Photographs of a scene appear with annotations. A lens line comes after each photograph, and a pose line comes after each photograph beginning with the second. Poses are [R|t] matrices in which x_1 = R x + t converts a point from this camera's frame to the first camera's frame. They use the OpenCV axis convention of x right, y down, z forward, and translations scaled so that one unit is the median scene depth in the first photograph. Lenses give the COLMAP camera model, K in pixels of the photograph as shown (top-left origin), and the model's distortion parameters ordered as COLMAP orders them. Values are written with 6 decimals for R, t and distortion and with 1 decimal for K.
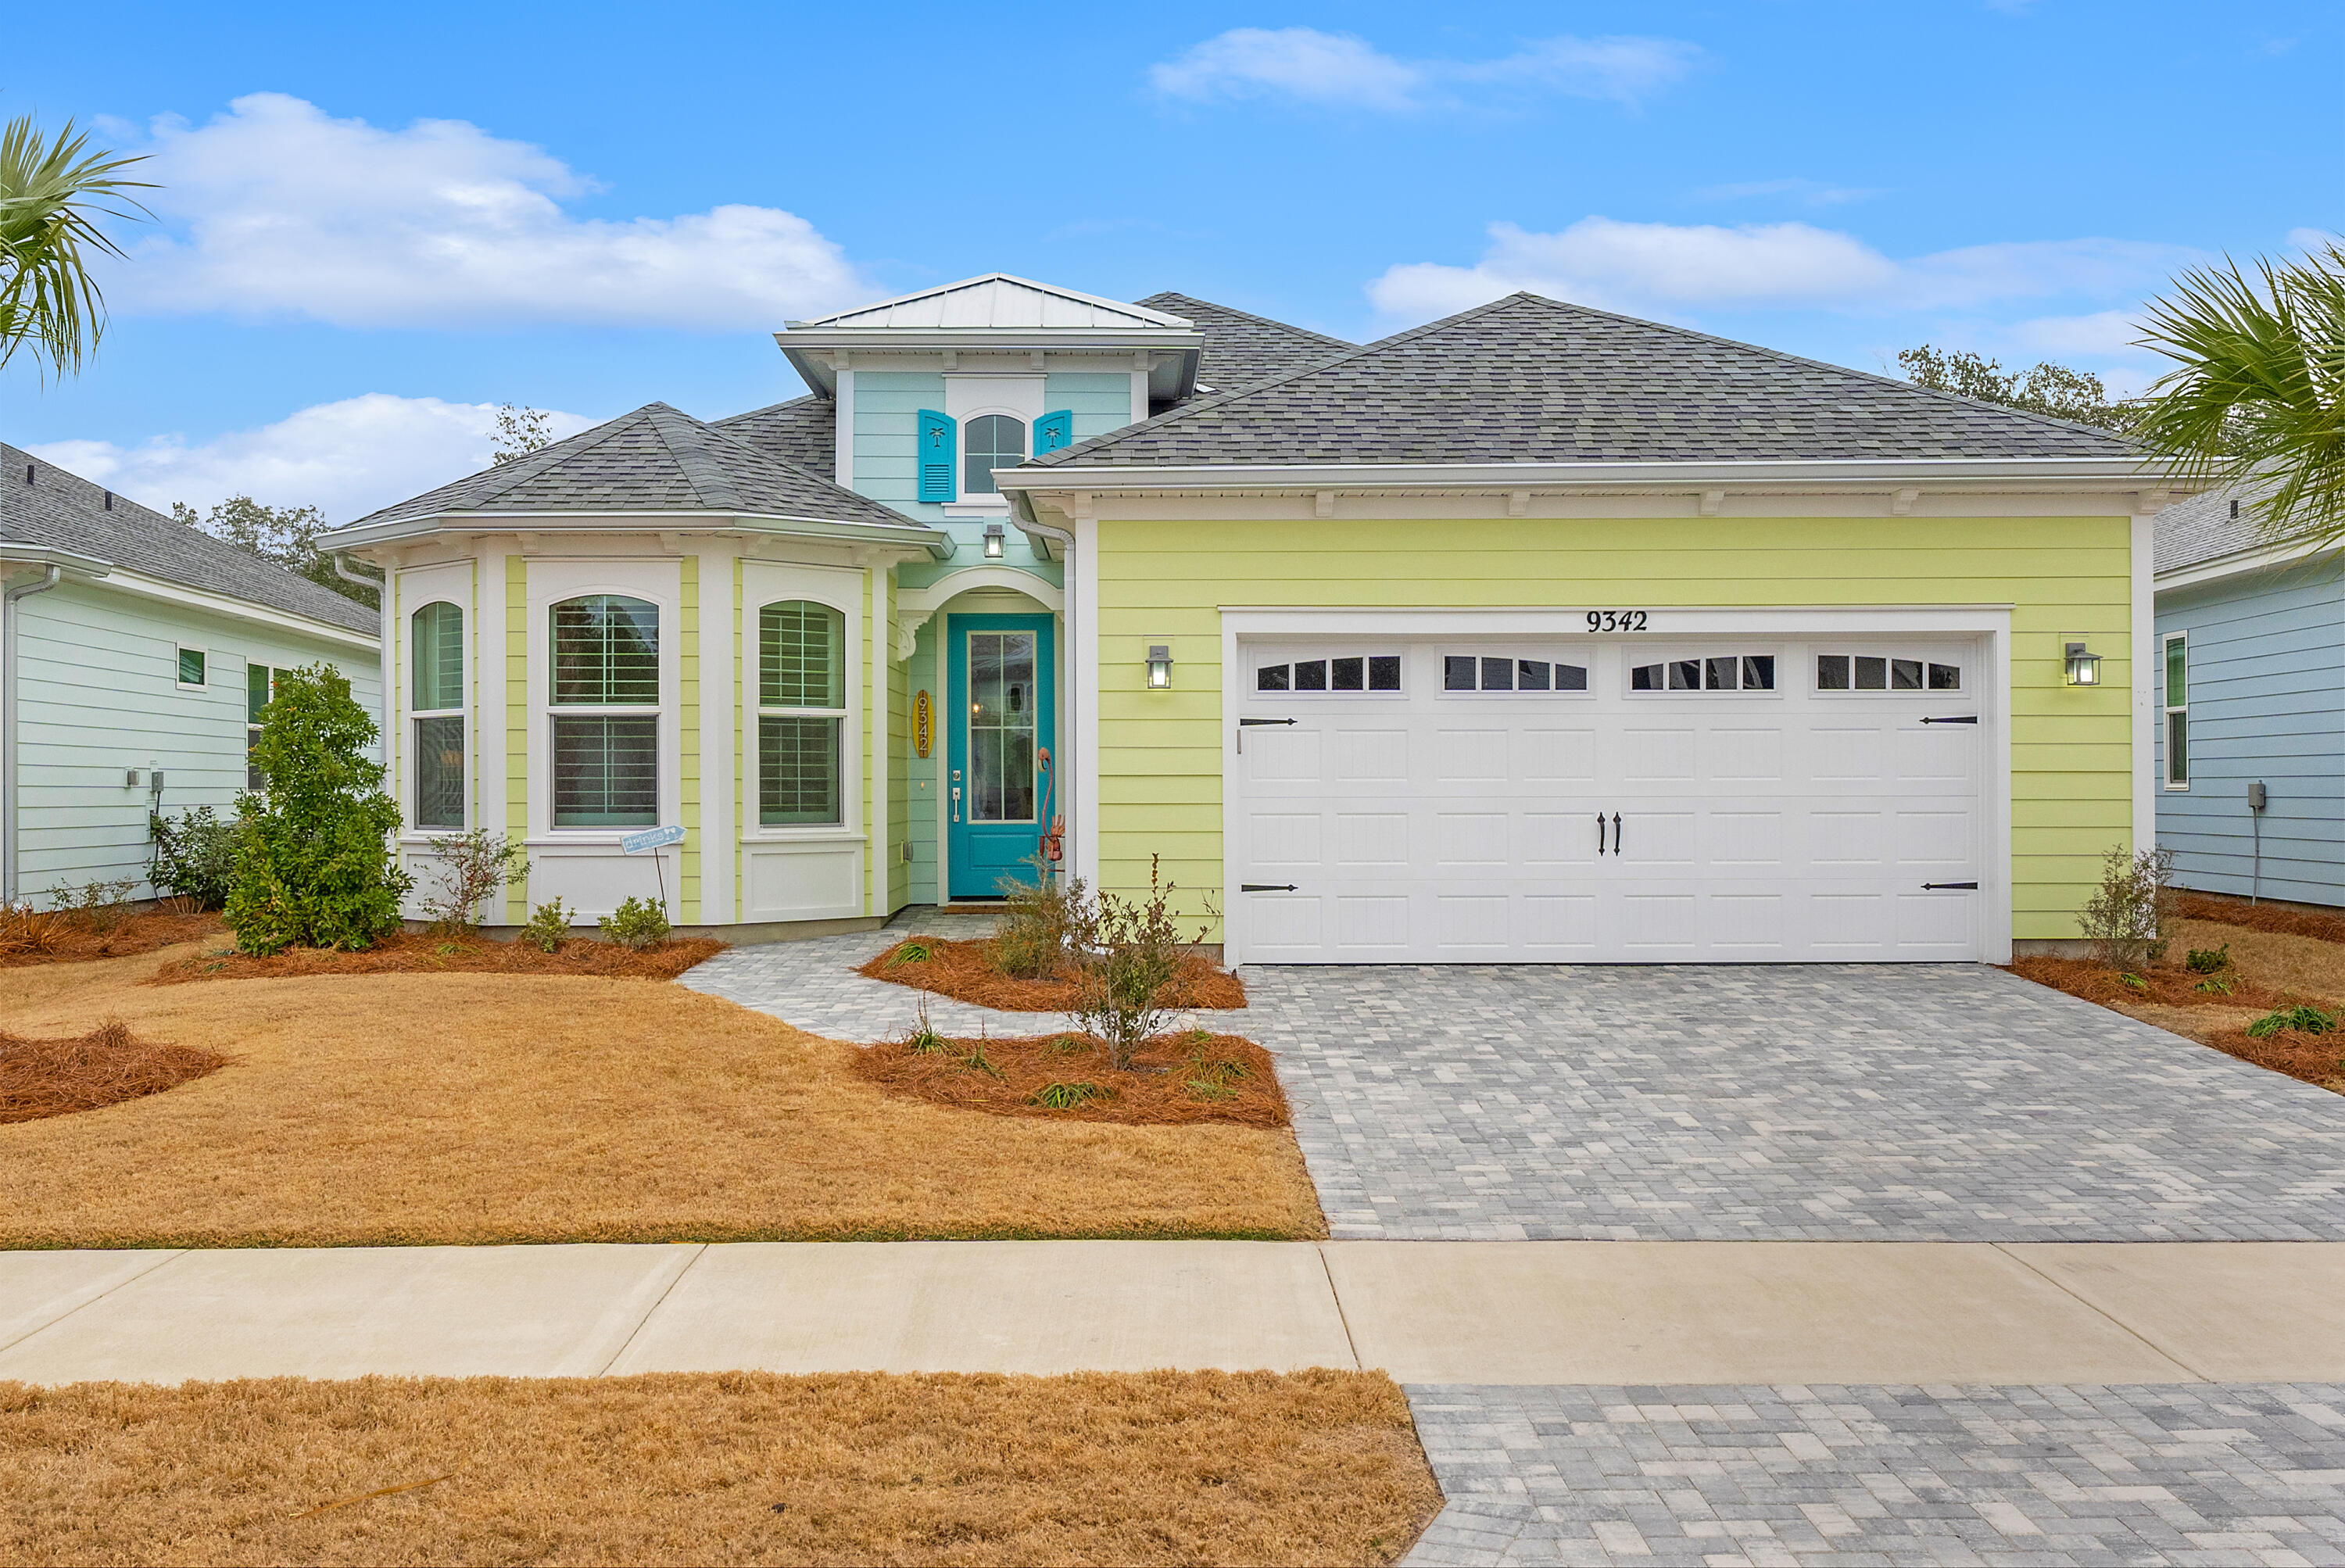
lens RADIAL K [[2357.5, 0, 1160.9], [0, 2357.5, 783.8], [0, 0, 1]] dist [0.000905, 0.000000]
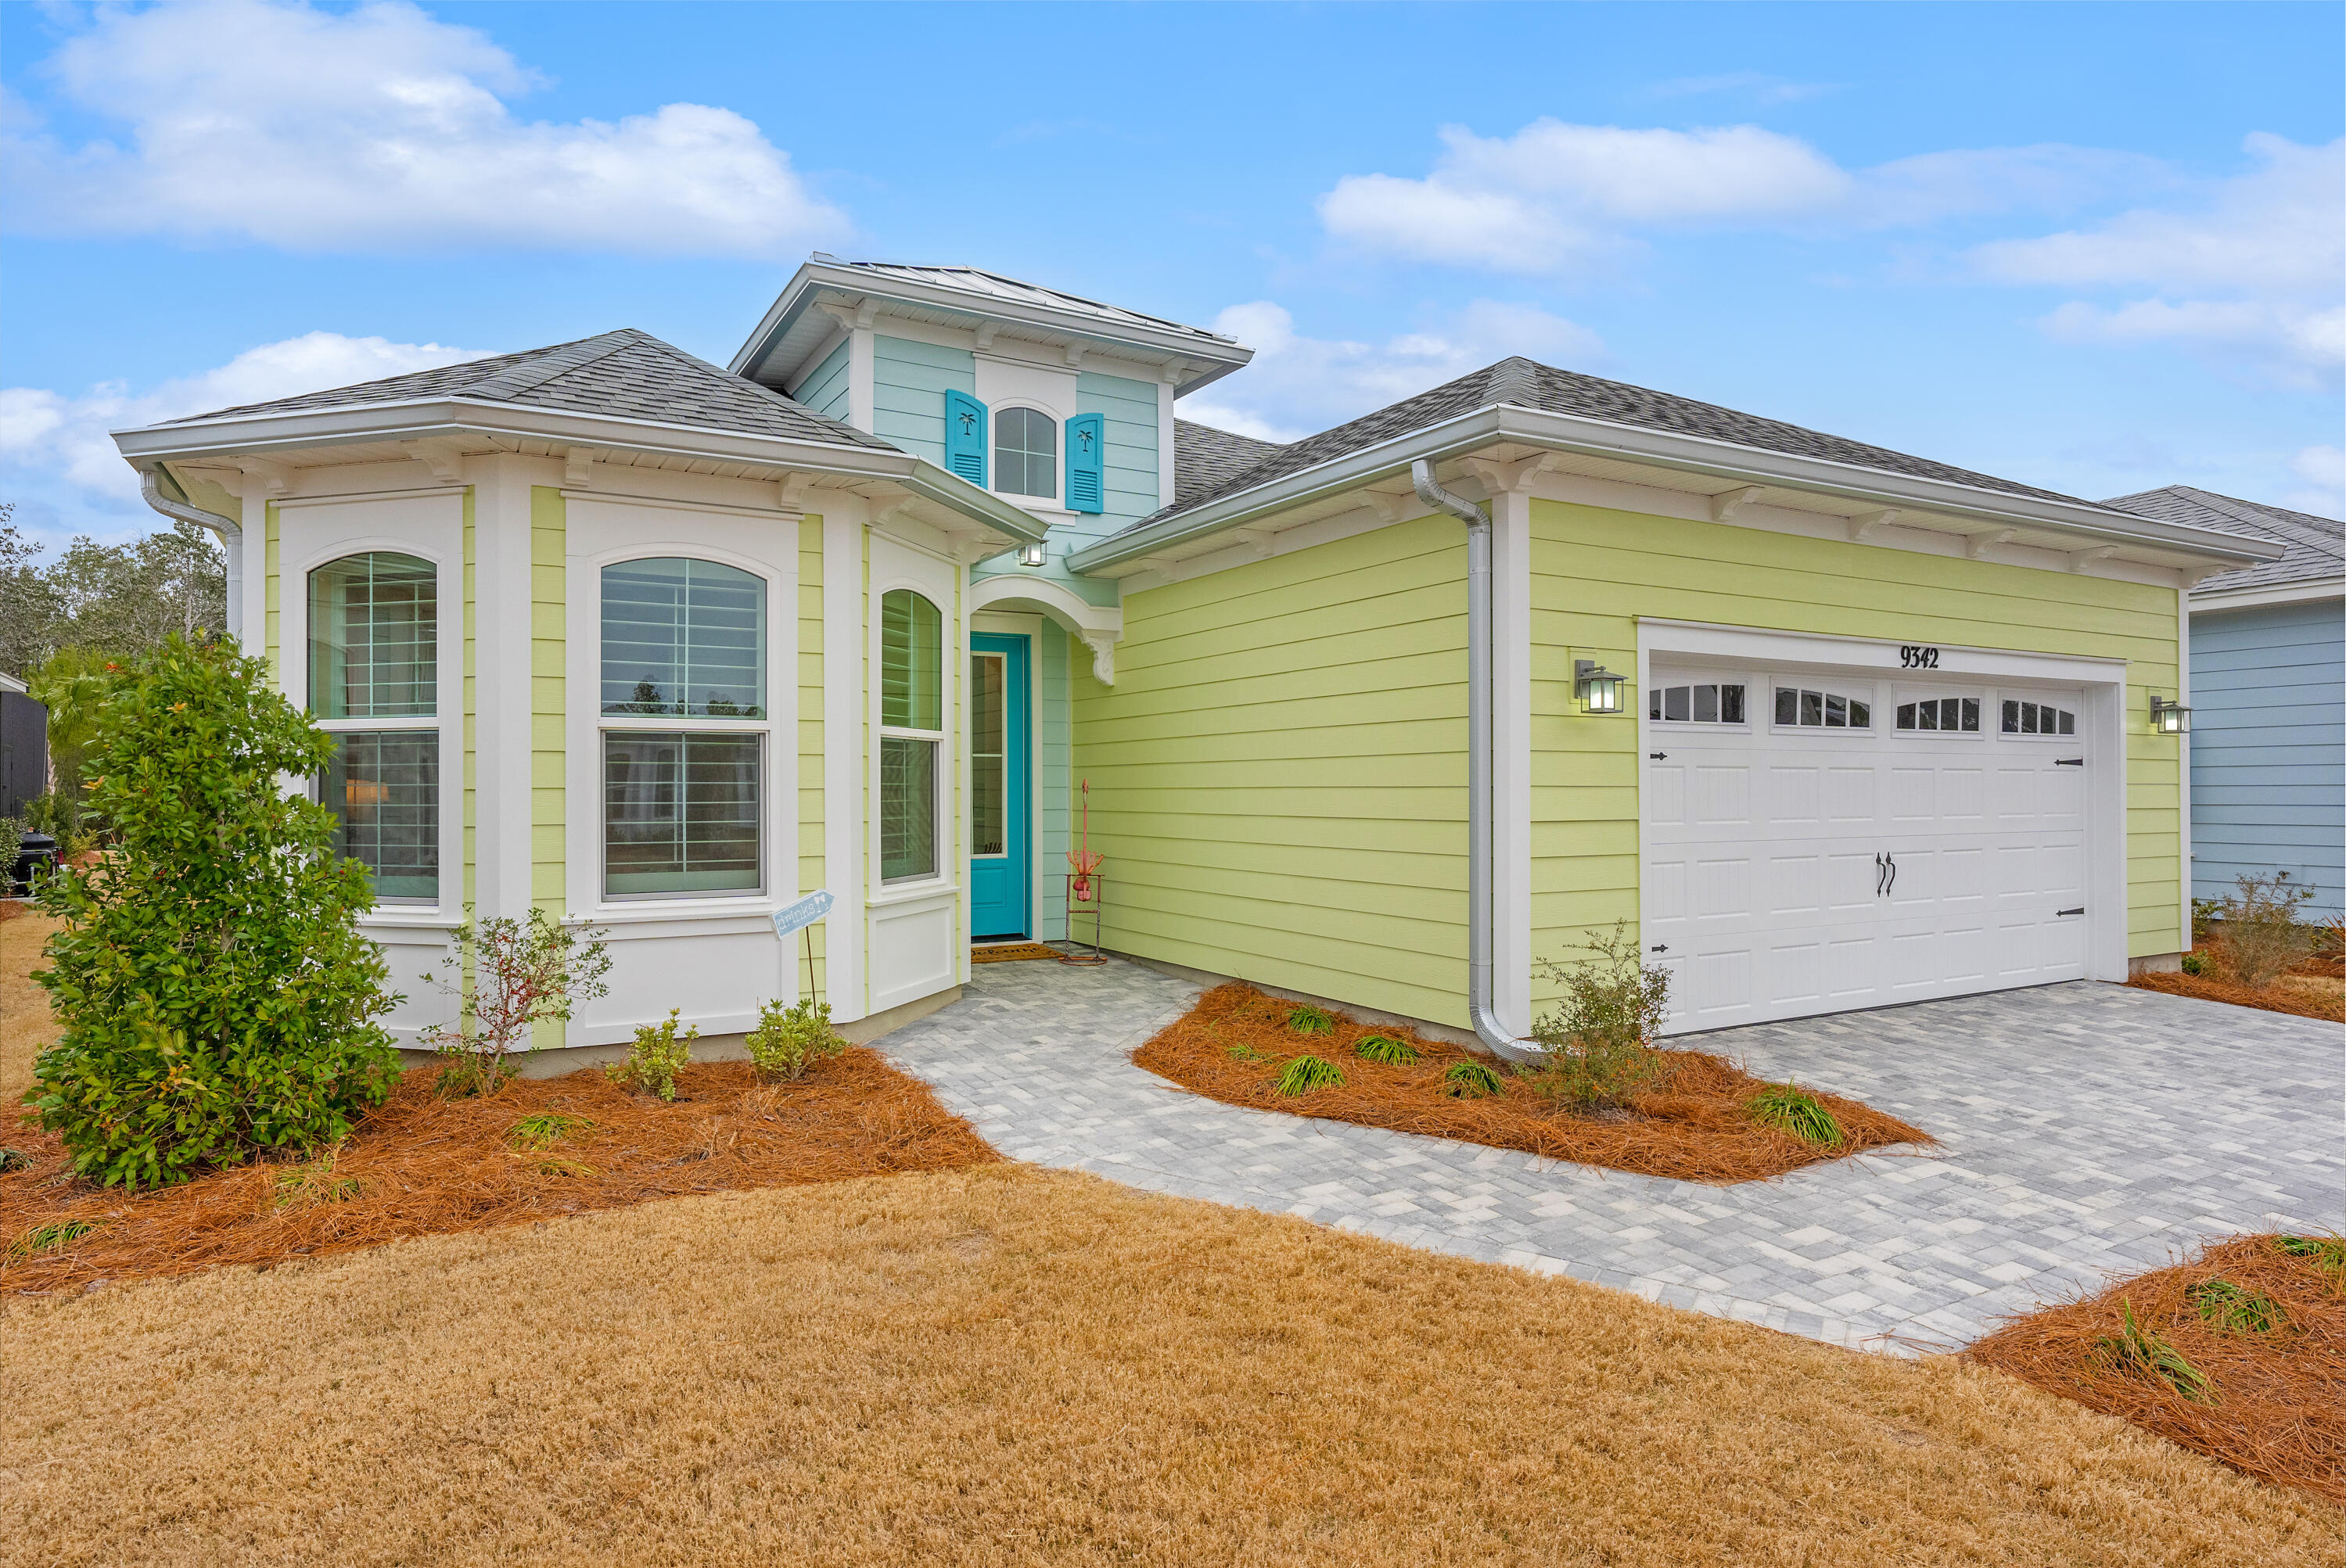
lens RADIAL K [[1342.8, 0, 1160.5], [0, 1342.8, 783.6], [0, 0, 1]] dist [0.000009, 0.001546]
pose [[0.864465, 0.001717, 0.502690, -0.312097], [-0.000541, 0.999997, -0.002486, -0.013178], [-0.502692, 0.001877, 0.864463, 0.586699]]
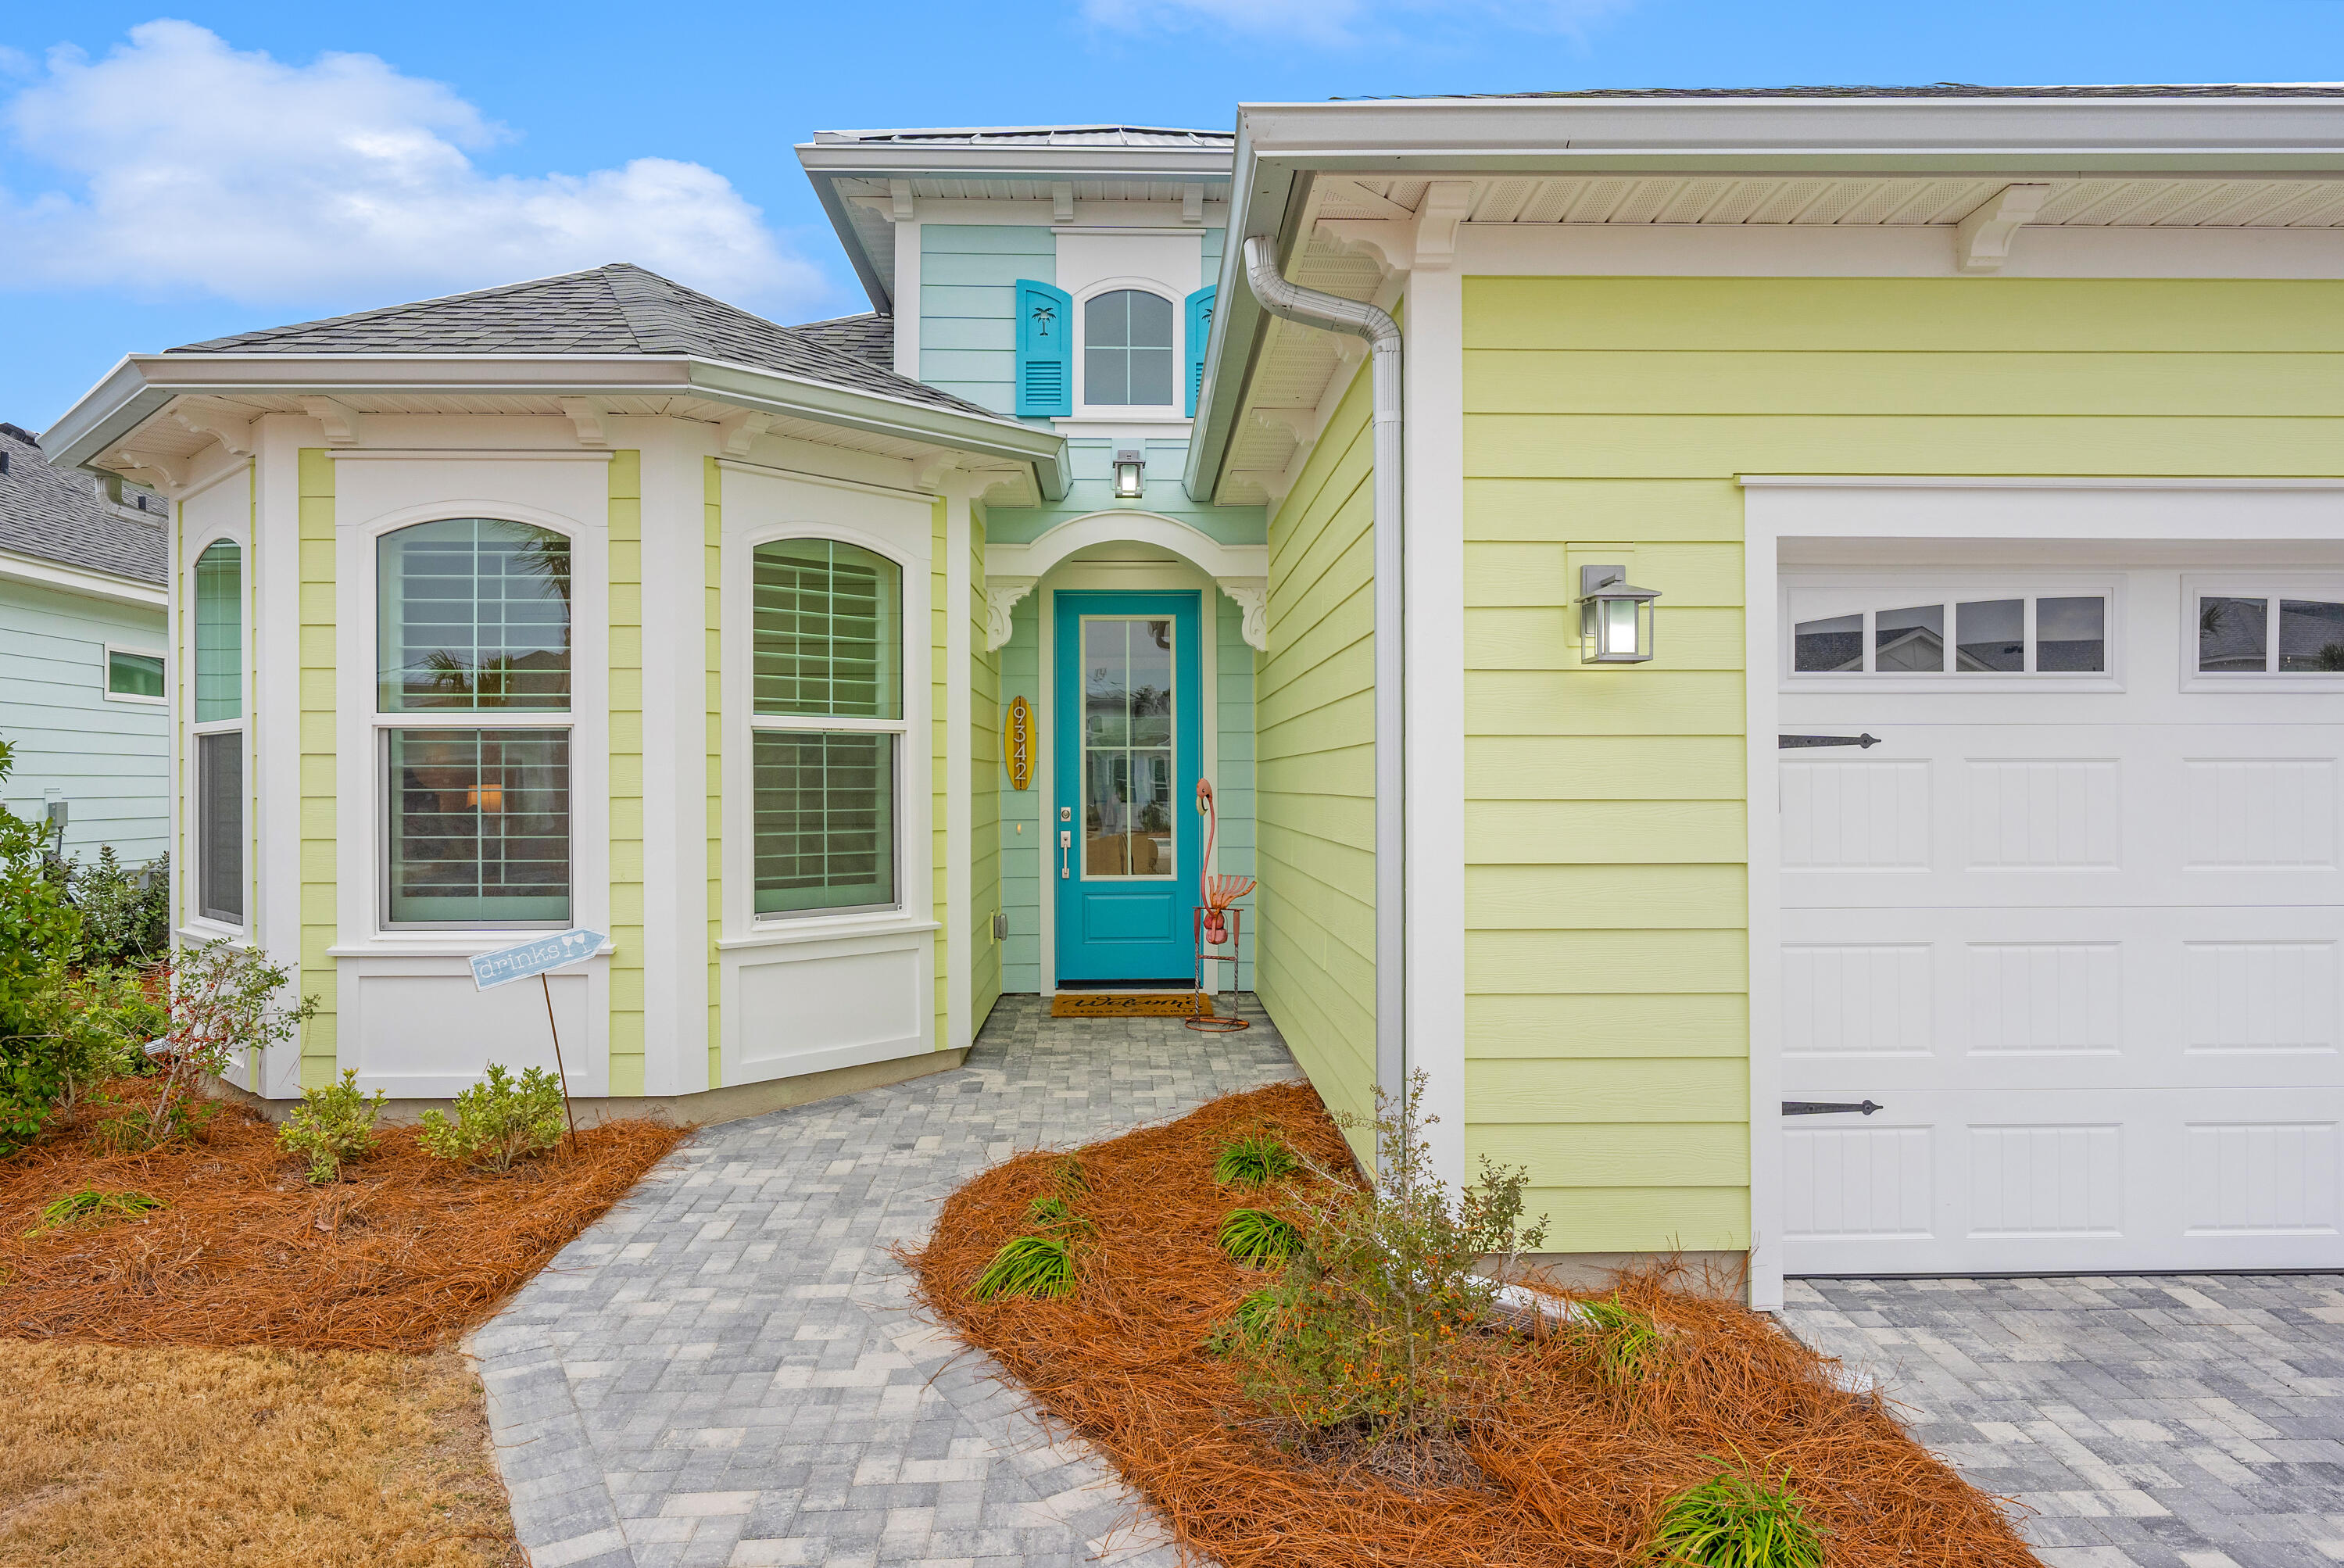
lens RADIAL K [[1458.0, 0, 1177.9], [0, 1458.0, 782.3], [0, 0, 1]] dist [0.003669, 0.001299]
pose [[0.999608, -0.000975, 0.027969, -0.075086], [0.000878, 0.999994, 0.003487, -0.017253], [-0.027972, -0.003462, 0.999603, 0.637886]]
